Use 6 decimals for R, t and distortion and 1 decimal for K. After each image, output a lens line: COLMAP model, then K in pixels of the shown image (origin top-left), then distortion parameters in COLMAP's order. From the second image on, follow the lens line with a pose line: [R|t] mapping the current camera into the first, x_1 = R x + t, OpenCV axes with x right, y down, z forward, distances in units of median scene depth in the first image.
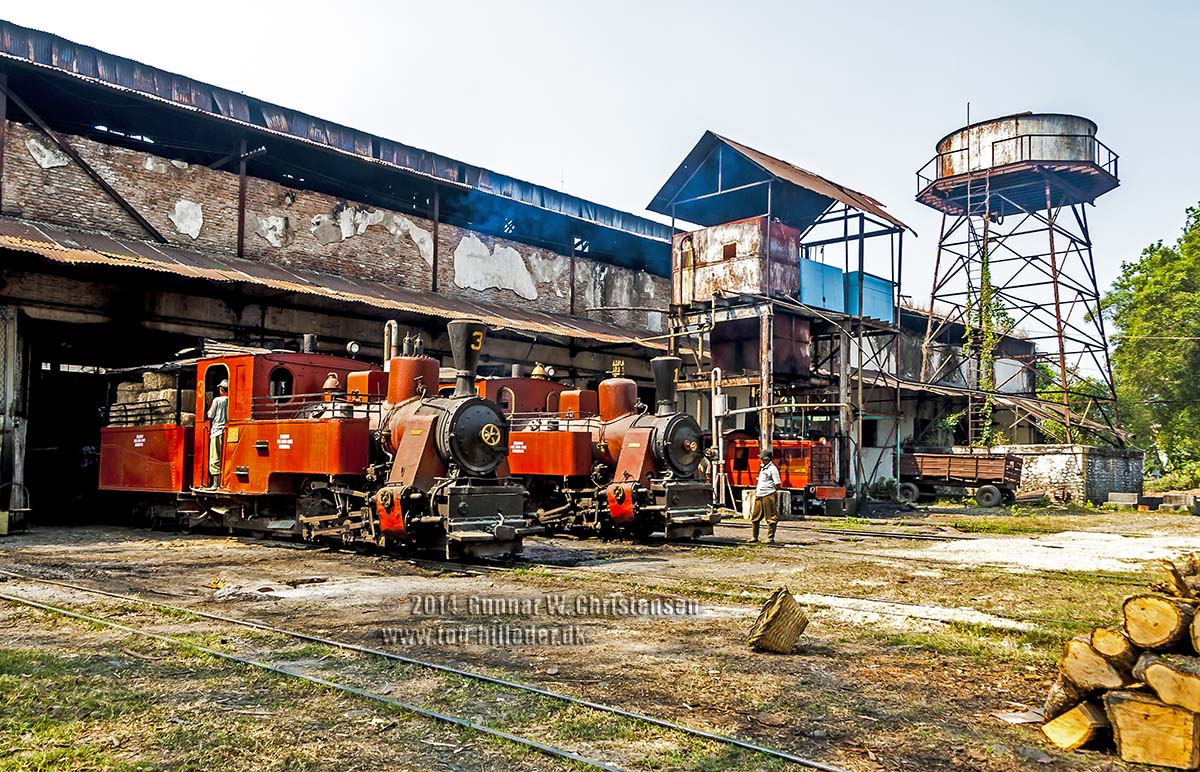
lens RADIAL K [[990.0, 0, 597.1], [0, 990.0, 368.0], [0, 0, 1]] dist [0.143134, -0.016832]
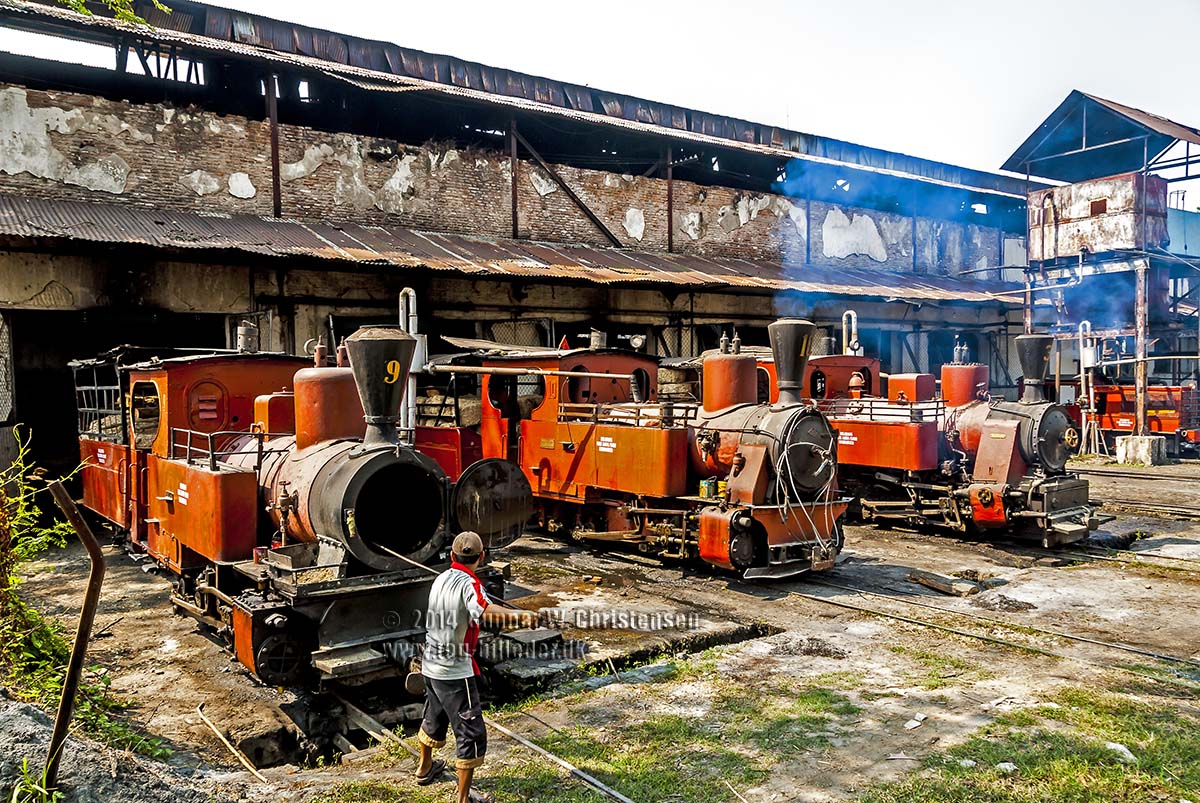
lens RADIAL K [[900.7, 0, 599.9], [0, 900.7, 410.9], [0, 0, 1]] dist [0.034015, -0.023763]
pose [[0.984588, -0.028979, -0.172472, -0.225083], [0.053101, 0.989155, 0.136937, -0.065404], [0.166633, -0.143985, 0.975449, -0.044374]]
